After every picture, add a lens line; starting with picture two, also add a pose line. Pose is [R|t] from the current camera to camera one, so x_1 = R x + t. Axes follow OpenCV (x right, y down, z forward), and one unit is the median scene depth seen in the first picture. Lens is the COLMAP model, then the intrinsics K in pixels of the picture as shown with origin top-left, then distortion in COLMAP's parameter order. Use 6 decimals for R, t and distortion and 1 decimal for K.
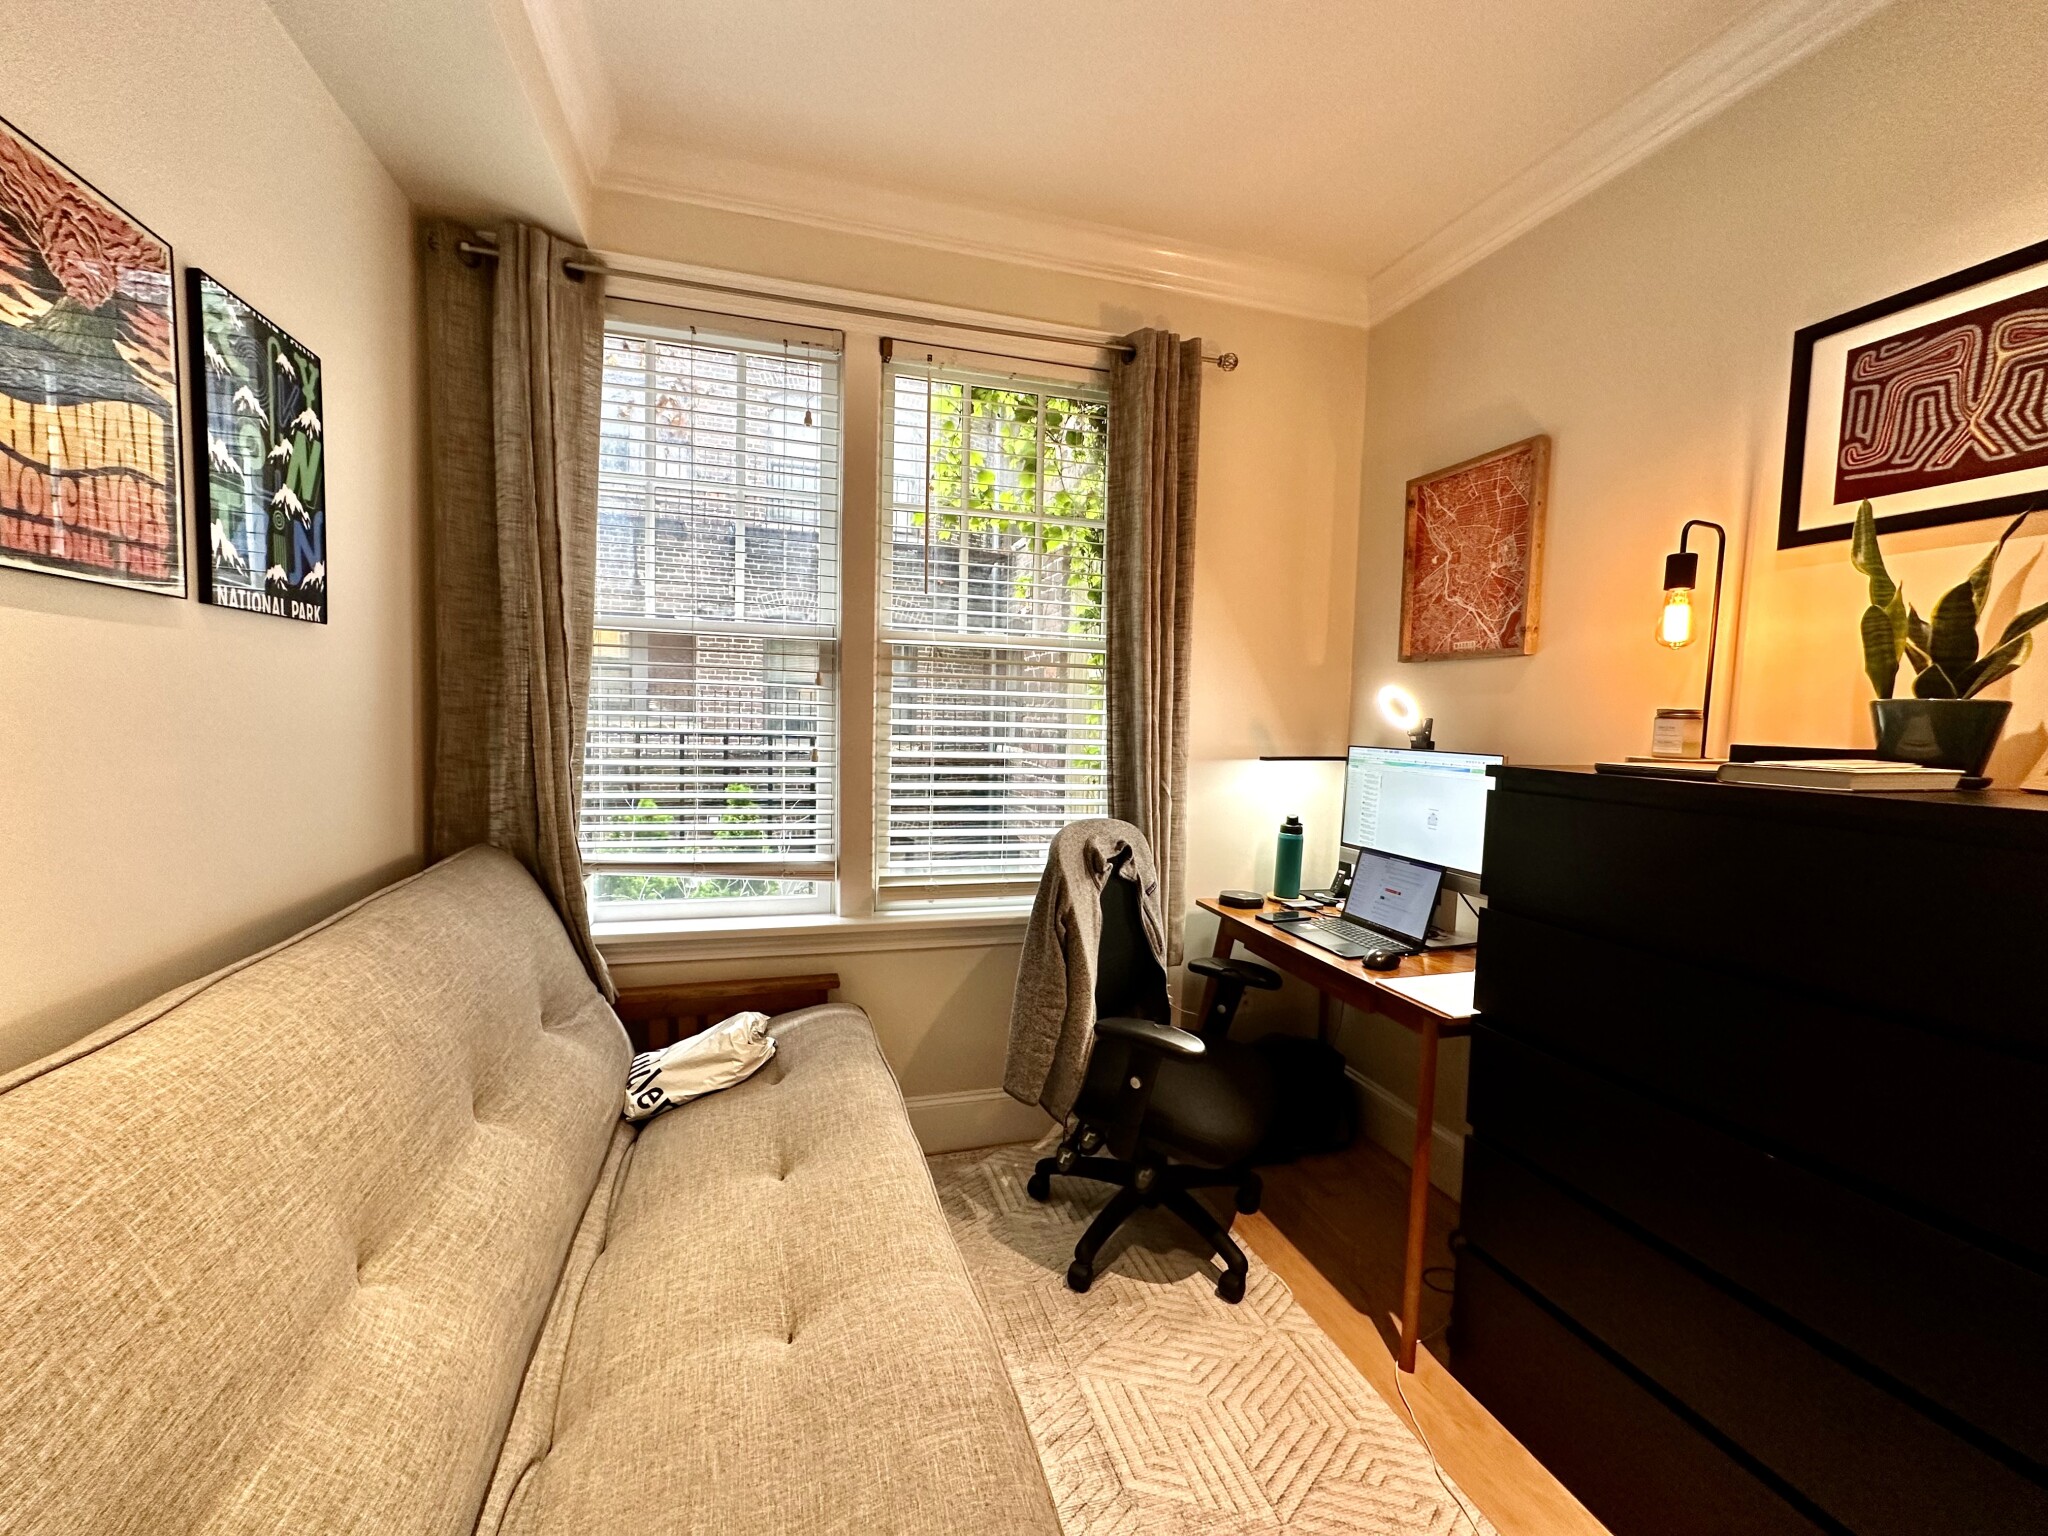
lens RADIAL K [[811.1, 0, 1021.7], [0, 811.1, 767.4], [0, 0, 1]] dist [-0.003483, 0.000834]
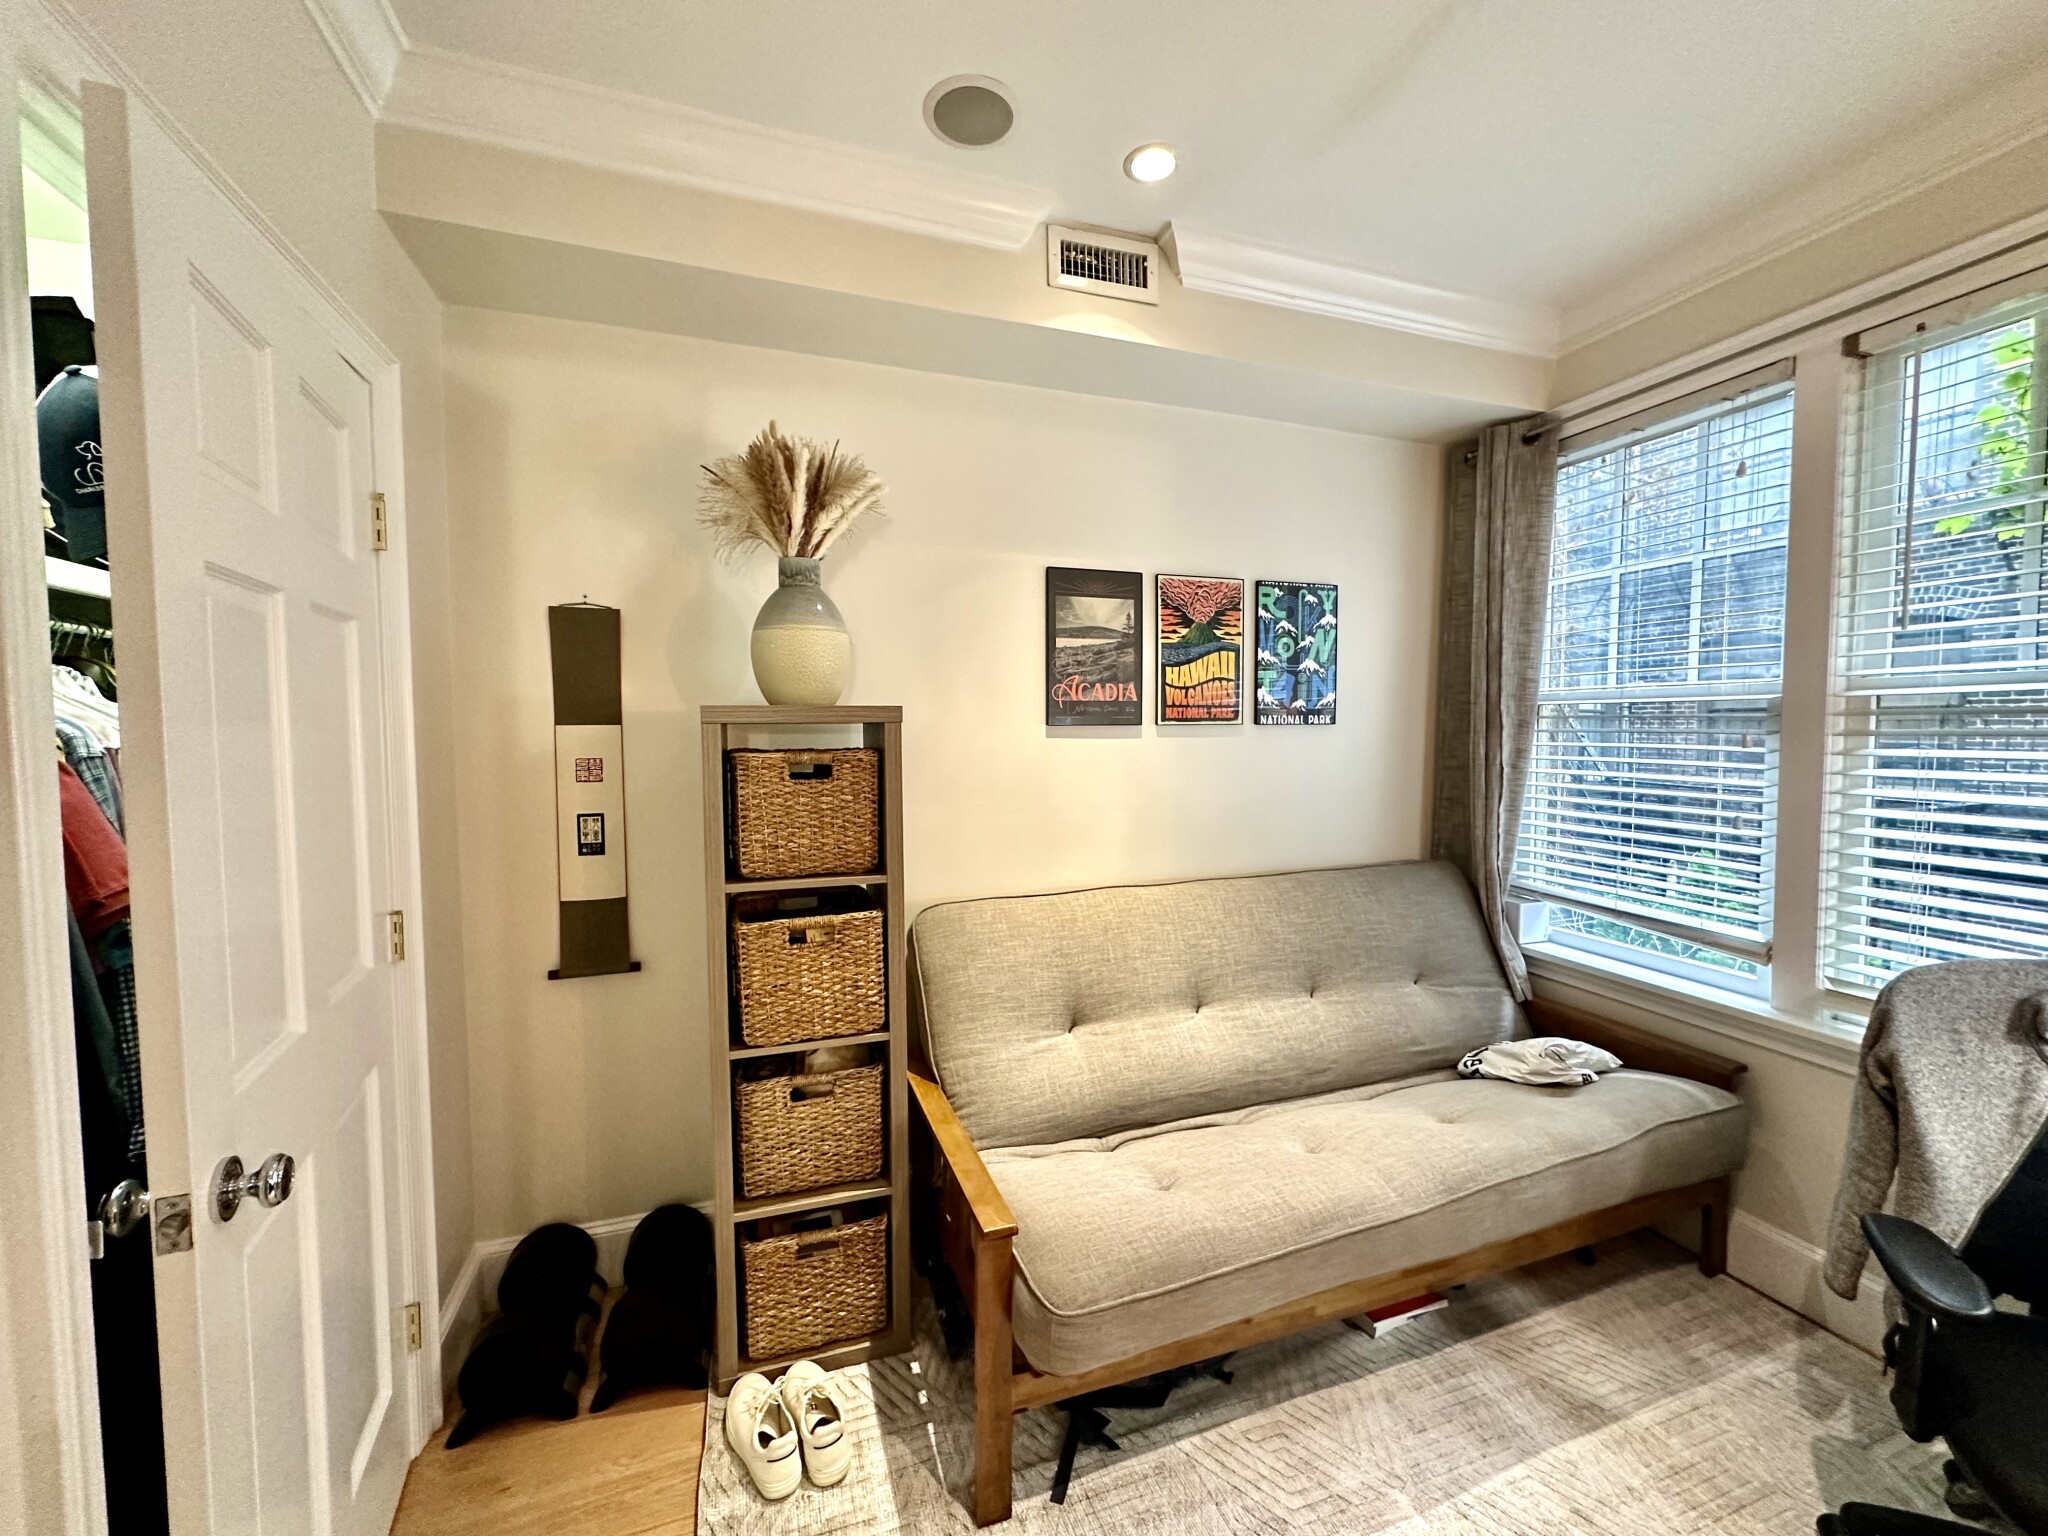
lens RADIAL K [[811.1, 0, 1021.7], [0, 811.1, 767.4], [0, 0, 1]] dist [-0.003483, 0.000834]
pose [[0.034408, 0.025420, -0.999085, 0.762603], [-0.062619, 0.997767, 0.023230, -0.057303], [0.997444, 0.061763, 0.035923, 0.163758]]
